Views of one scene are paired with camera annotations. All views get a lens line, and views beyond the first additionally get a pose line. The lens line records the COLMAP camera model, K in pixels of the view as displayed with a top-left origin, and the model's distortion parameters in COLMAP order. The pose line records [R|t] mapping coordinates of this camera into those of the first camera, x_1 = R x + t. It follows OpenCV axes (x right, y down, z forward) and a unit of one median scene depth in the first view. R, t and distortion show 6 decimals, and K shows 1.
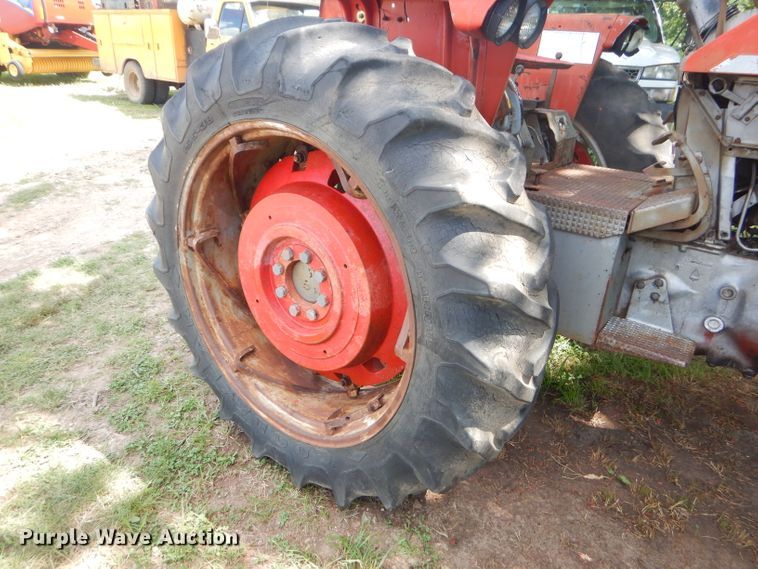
lens RADIAL K [[521.7, 0, 383.0], [0, 521.7, 274.3], [0, 0, 1]] dist [0.005390, 0.003238]
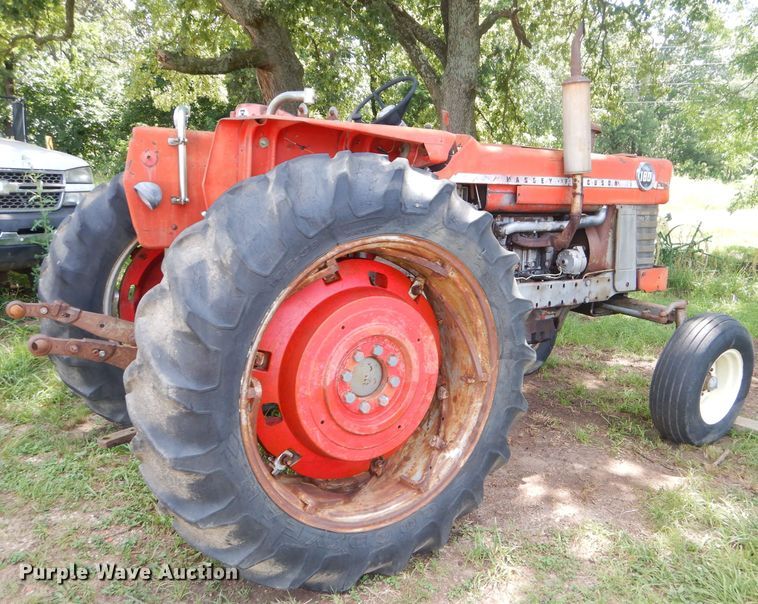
lens RADIAL K [[695.1, 0, 379.3], [0, 695.1, 327.5], [0, 0, 1]] dist [0.036423, 0.002623]
pose [[0.320748, -0.230877, 0.918595, -1.515703], [0.355755, 0.928193, 0.109069, -0.241200], [-0.877815, 0.291811, 0.379852, 0.408517]]
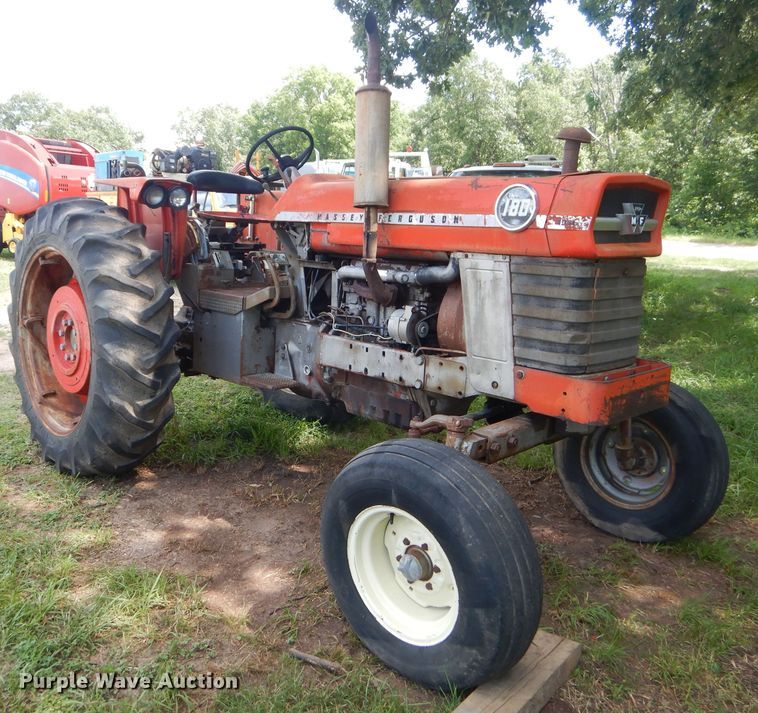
lens RADIAL K [[697.4, 0, 343.9], [0, 697.4, 342.7], [0, 0, 1]] dist [0.013546, -0.005128]
pose [[0.984050, 0.016030, -0.177167, 1.149783], [-0.058544, 0.969636, -0.237441, 0.526892], [0.167981, 0.244026, 0.955109, -1.053269]]
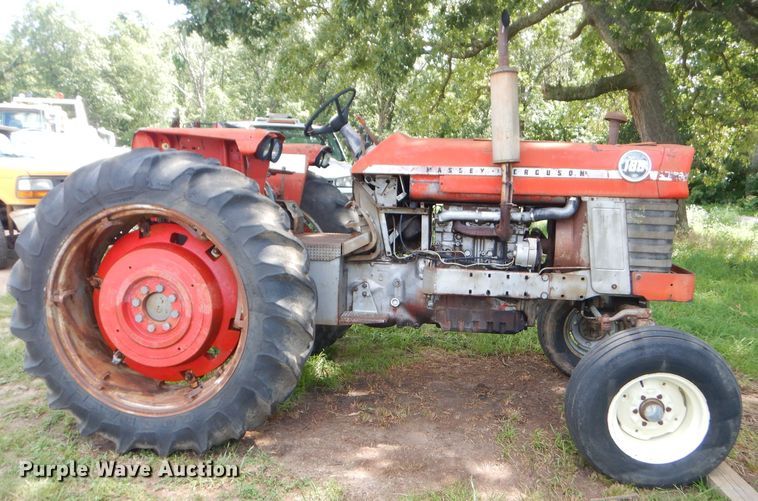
lens RADIAL K [[616.2, 0, 381.8], [0, 616.2, 279.2], [0, 0, 1]] dist [-0.022426, 0.001214]
pose [[0.875865, -0.099401, 0.472208, -0.432146], [0.204880, 0.962578, -0.177393, 0.403357], [-0.436904, 0.252119, 0.863453, -0.889371]]
